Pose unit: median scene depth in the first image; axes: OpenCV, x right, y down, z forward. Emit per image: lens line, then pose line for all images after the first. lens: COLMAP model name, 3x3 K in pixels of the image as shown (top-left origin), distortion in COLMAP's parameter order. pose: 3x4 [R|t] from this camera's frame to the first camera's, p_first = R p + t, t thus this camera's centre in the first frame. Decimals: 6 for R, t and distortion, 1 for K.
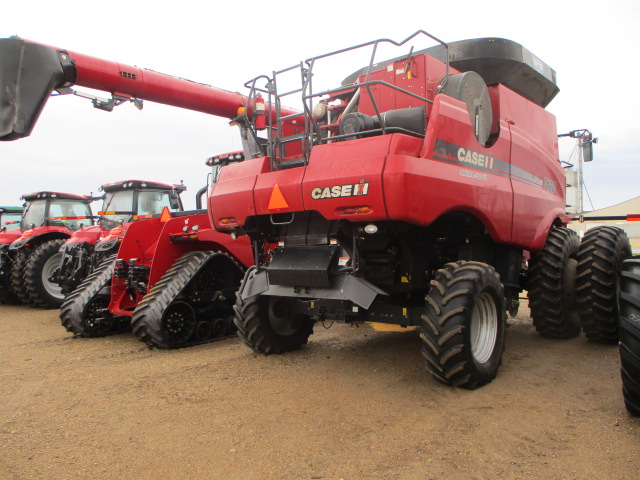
lens RADIAL K [[527.8, 0, 320.0], [0, 527.8, 240.0], [0, 0, 1]] dist [-0.005313, -0.001212]
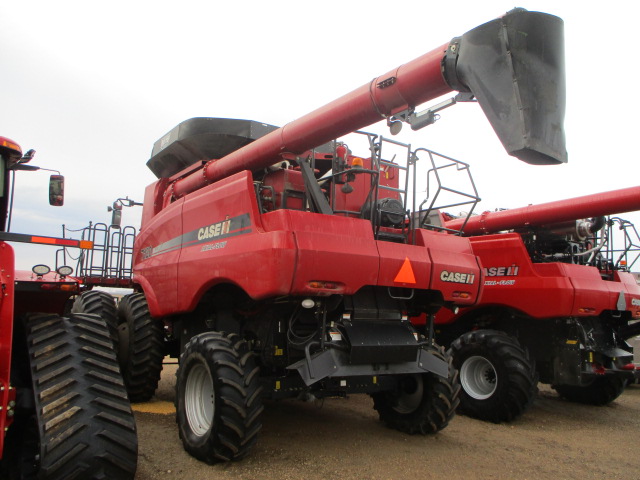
lens RADIAL K [[527.8, 0, 320.0], [0, 527.8, 240.0], [0, 0, 1]] dist [-0.005313, -0.001212]
pose [[0.256465, 0.155428, 0.953975, -1.055615], [-0.068346, 0.987432, -0.142505, 0.011562], [-0.964134, -0.028653, 0.263865, 0.895530]]
